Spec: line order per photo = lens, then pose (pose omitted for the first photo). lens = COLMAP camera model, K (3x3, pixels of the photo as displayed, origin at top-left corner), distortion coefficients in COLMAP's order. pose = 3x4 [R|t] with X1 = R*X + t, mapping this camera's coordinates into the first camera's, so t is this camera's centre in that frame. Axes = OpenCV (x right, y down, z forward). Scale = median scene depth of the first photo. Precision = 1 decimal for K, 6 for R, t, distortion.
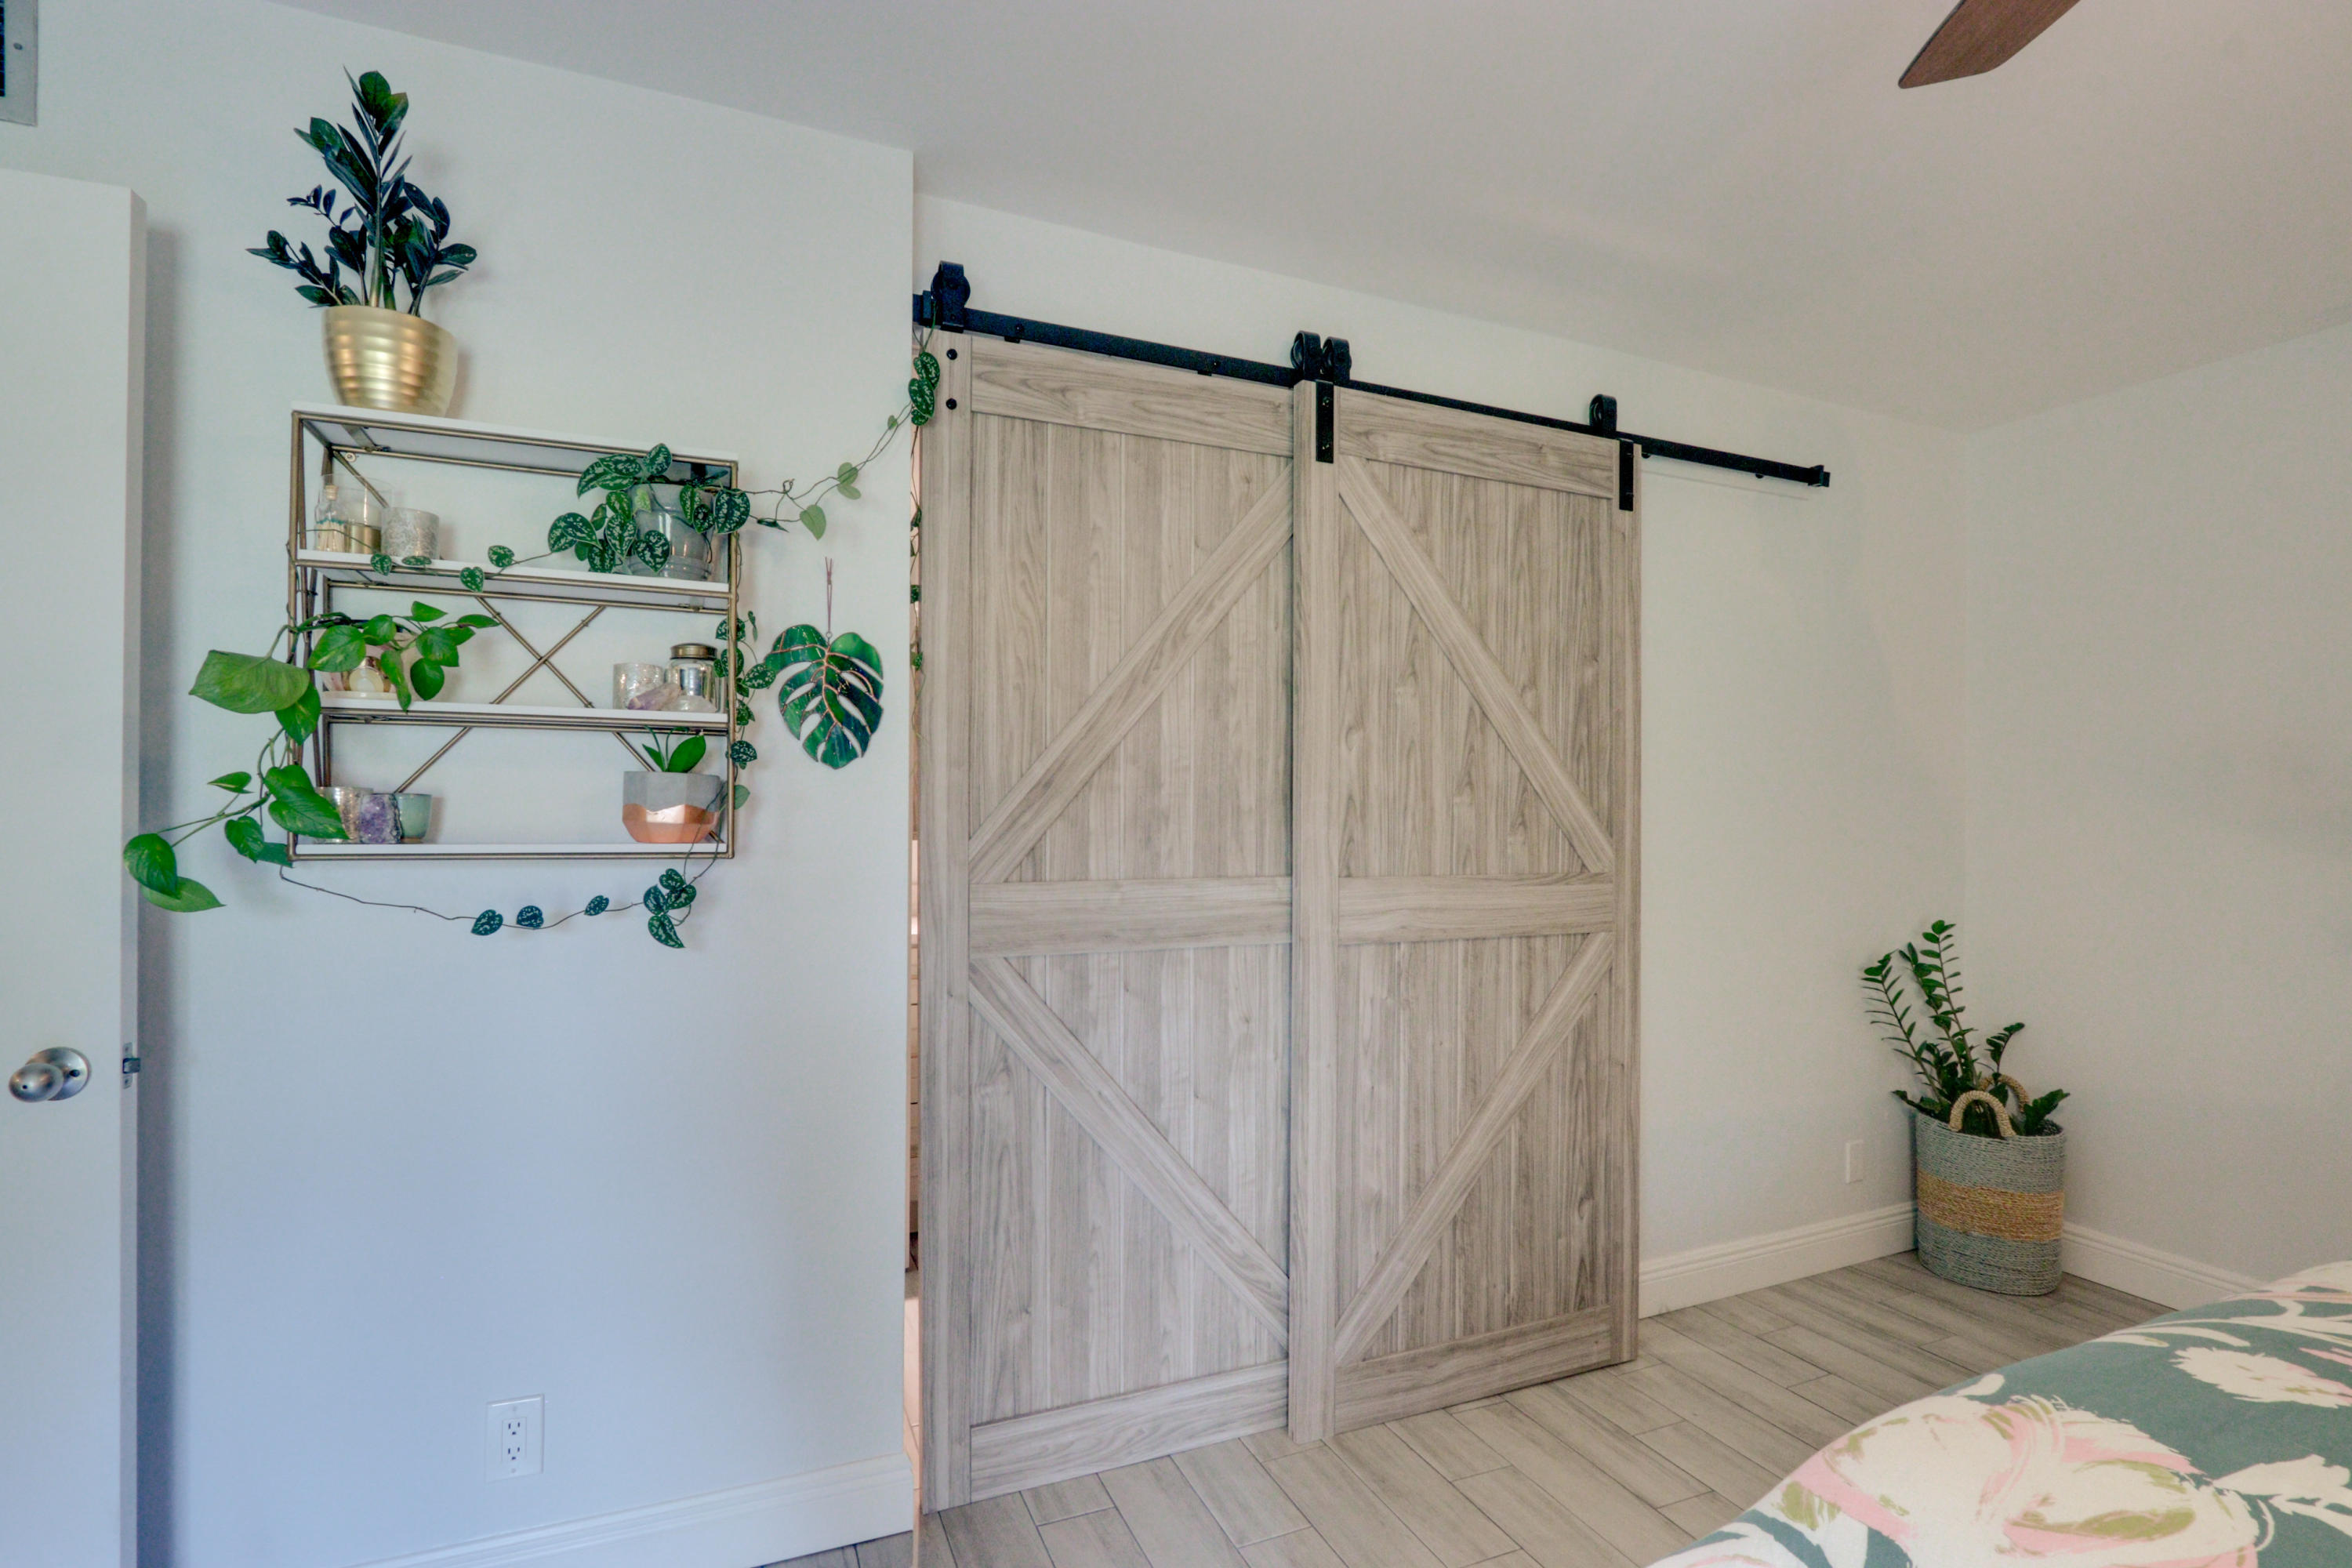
lens RADIAL K [[1100.2, 0, 1177.5], [0, 1100.2, 794.8], [0, 0, 1]] dist [-0.017144, 0.003799]
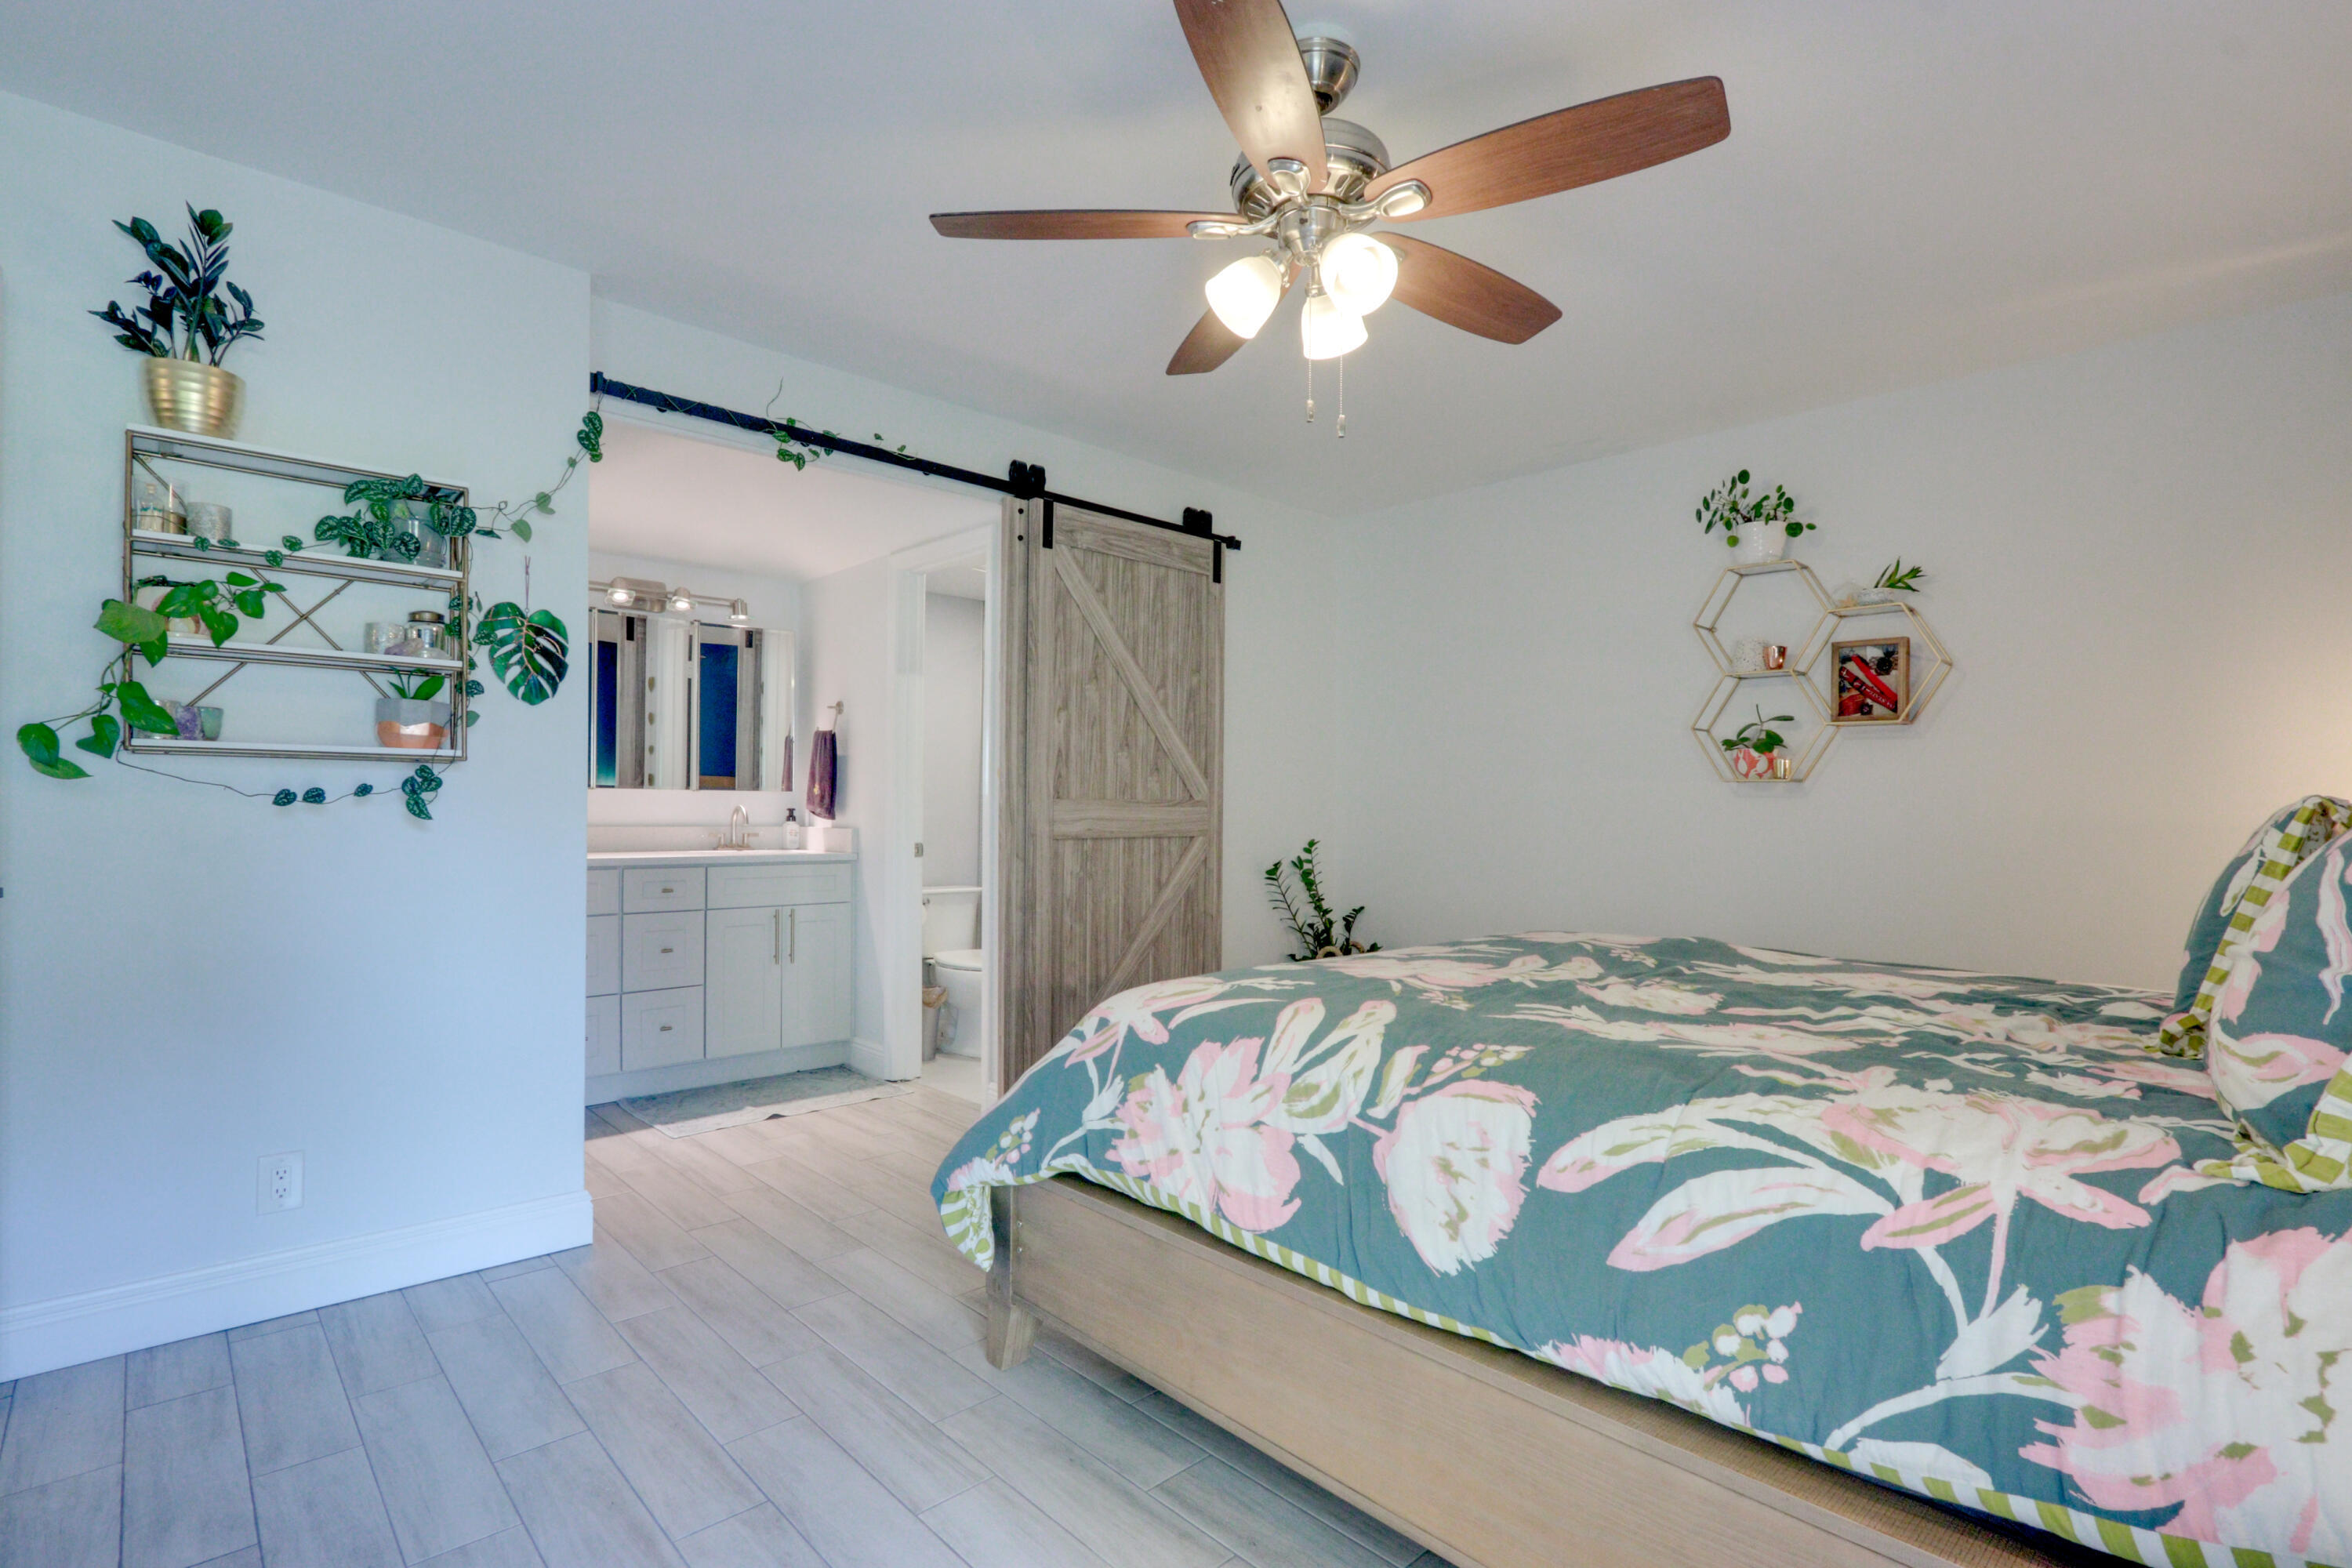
lens RADIAL K [[1100.2, 0, 1170.4], [0, 1100.2, 820.5], [0, 0, 1]] dist [-0.017144, 0.003799]
pose [[0.941977, -0.002732, 0.335666, -0.232158], [-0.005601, 0.999700, 0.023854, 0.064973], [-0.335630, -0.024350, 0.941679, -0.594835]]
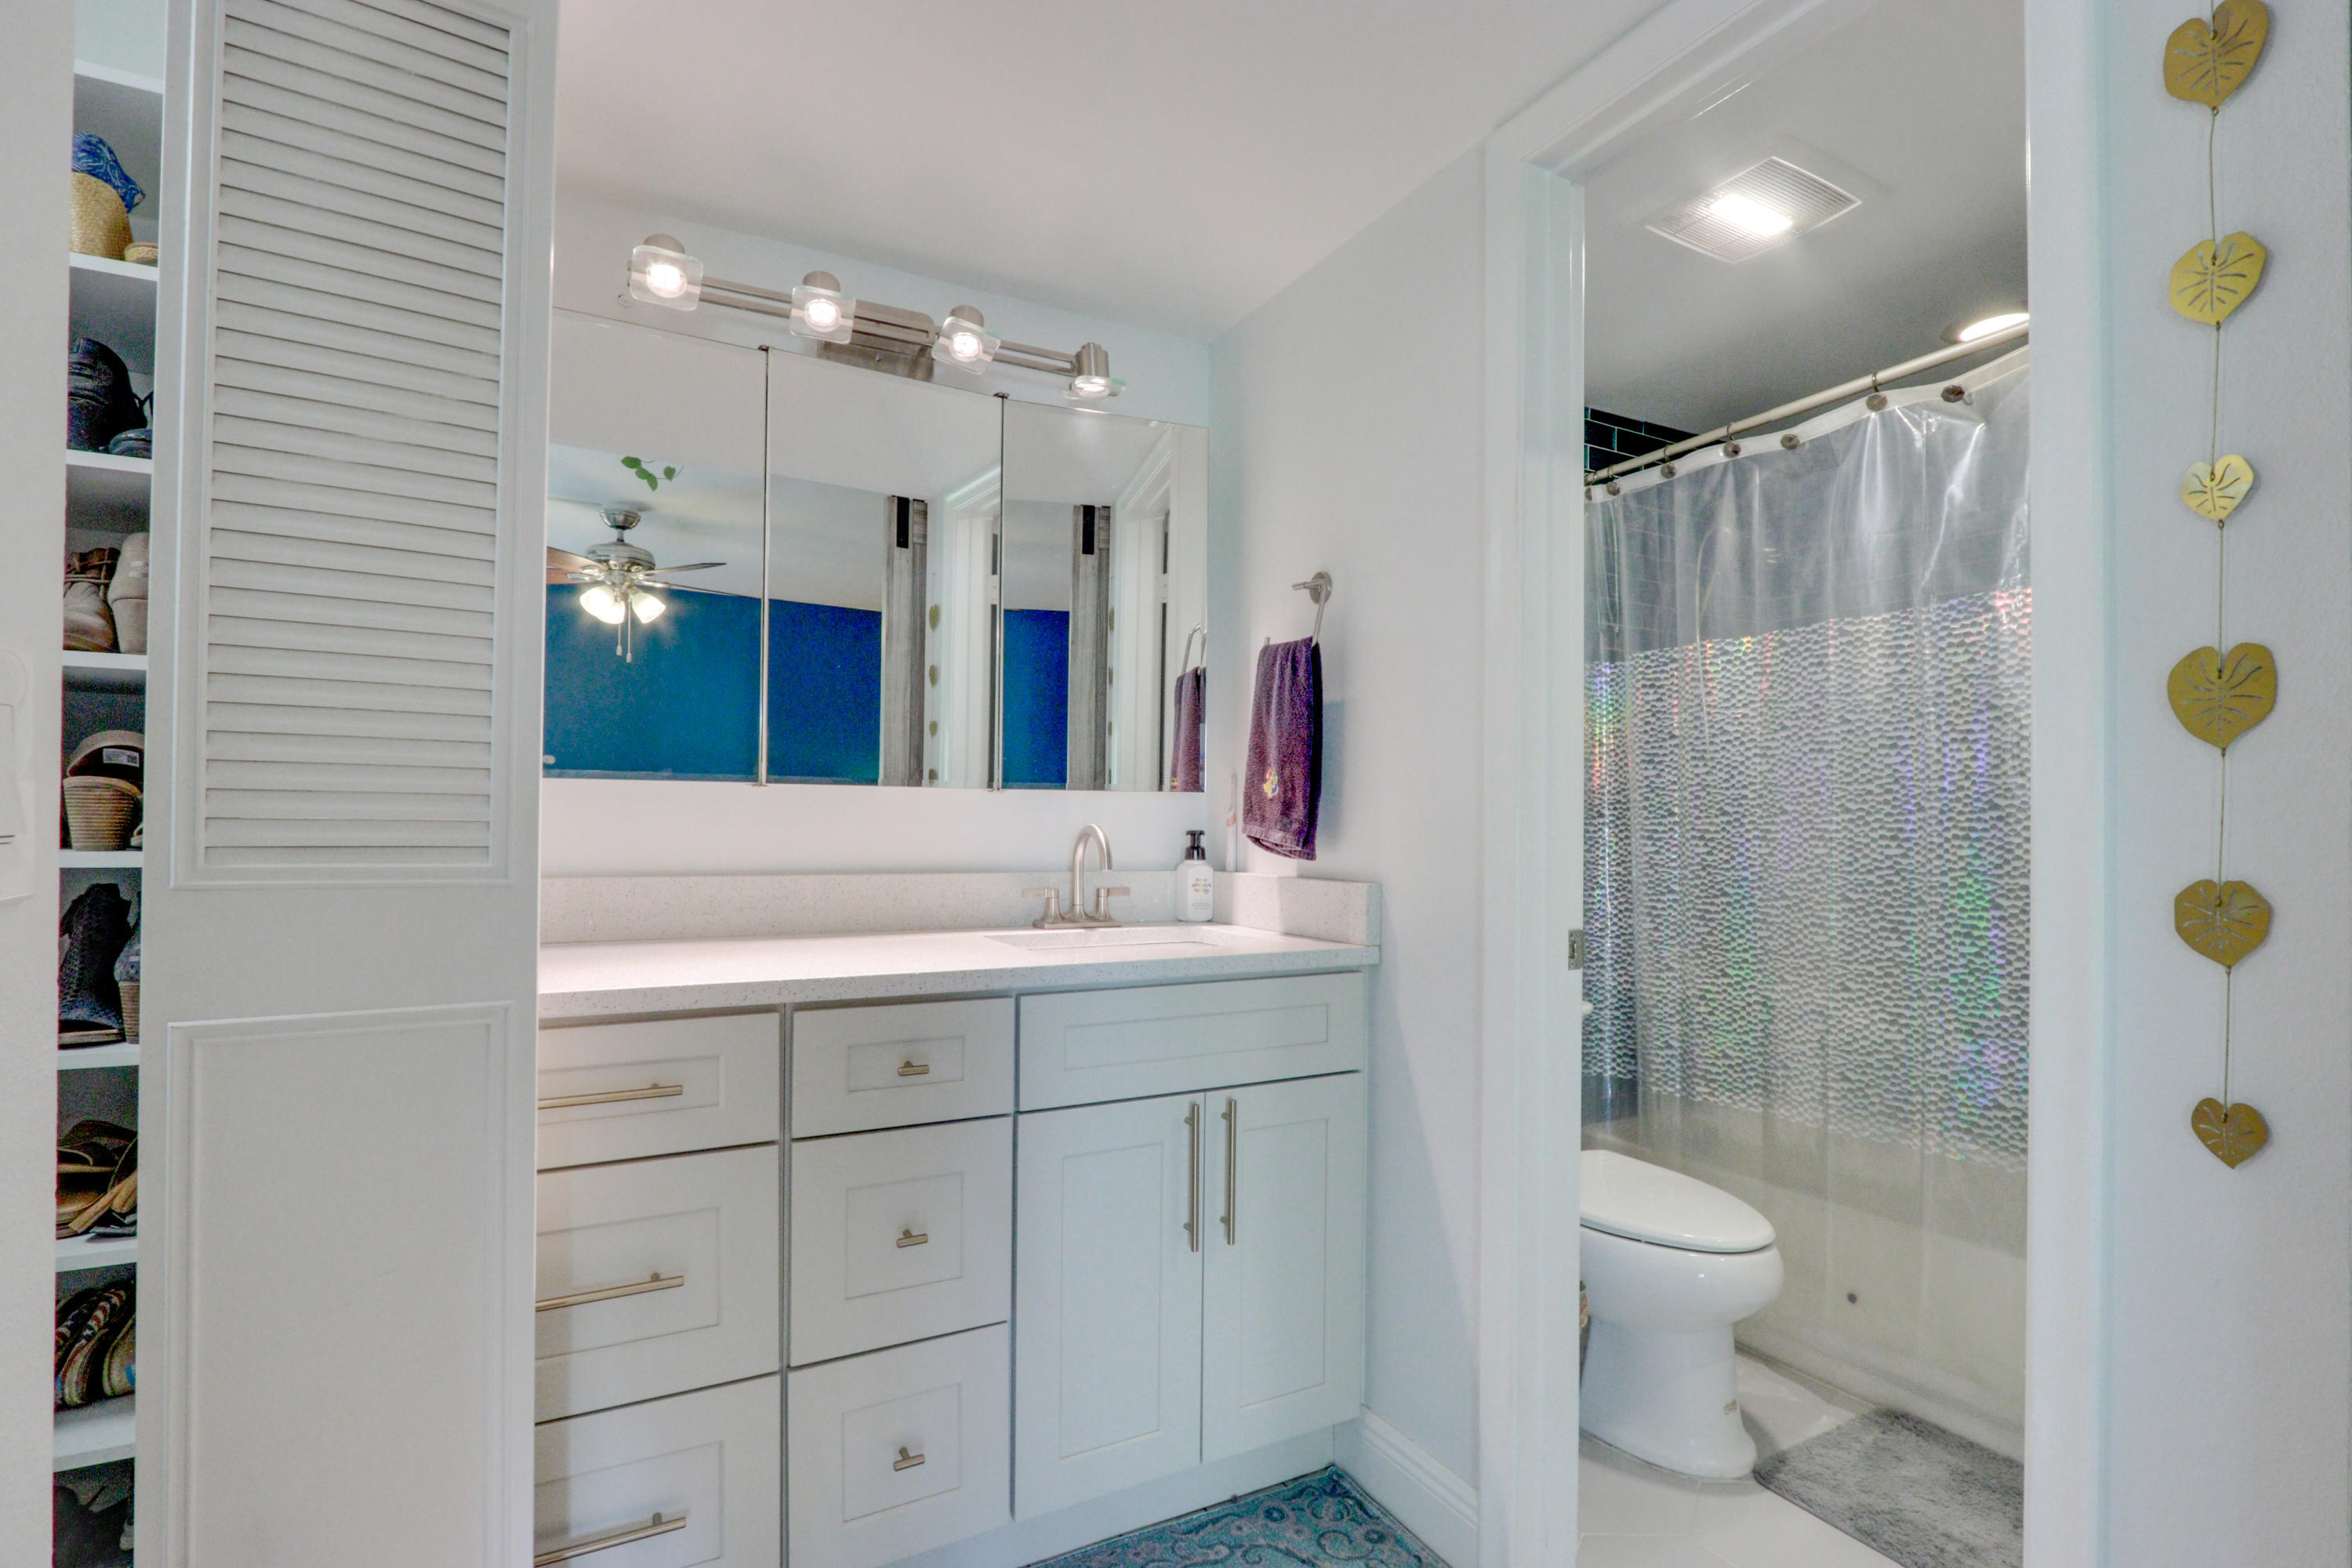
lens RADIAL K [[1100.2, 0, 1165.6], [0, 1100.2, 805.3], [0, 0, 1]] dist [-0.017144, 0.003799]
pose [[0.997522, -0.001713, 0.070334, -0.301486], [0.001874, 0.999996, -0.002210, 0.076240], [-0.070330, 0.002336, 0.997521, 0.667388]]
